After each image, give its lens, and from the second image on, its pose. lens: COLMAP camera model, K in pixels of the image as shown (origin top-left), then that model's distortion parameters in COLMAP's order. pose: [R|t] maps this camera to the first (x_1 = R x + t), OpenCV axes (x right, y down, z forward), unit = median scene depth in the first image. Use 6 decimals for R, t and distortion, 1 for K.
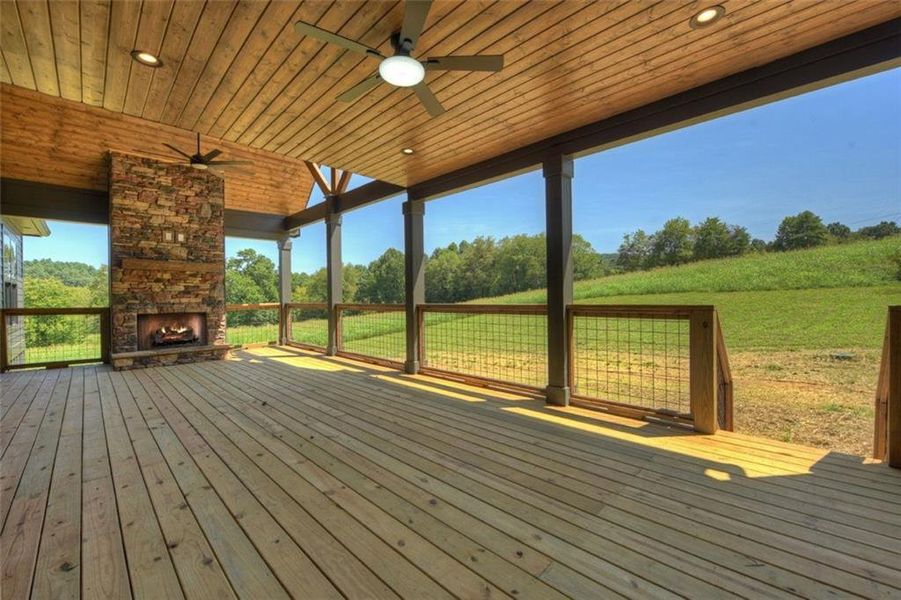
lens RADIAL K [[363.1, 0, 450.5], [0, 363.1, 300.0], [0, 0, 1]] dist [-0.014186, -0.000054]
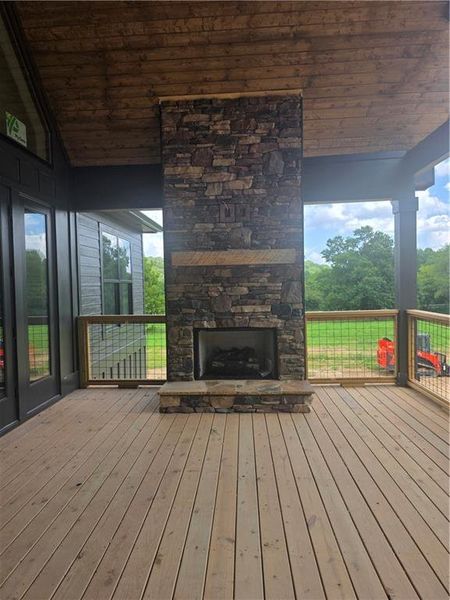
lens RADIAL K [[403.9, 0, 221.5], [0, 403.9, 293.2], [0, 0, 1]] dist [0.090589, -0.097704]
pose [[0.657627, 0.014417, -0.753206, -0.211509], [0.009876, 0.999566, 0.027755, -0.046480], [0.753279, -0.025691, 0.657199, 0.466704]]
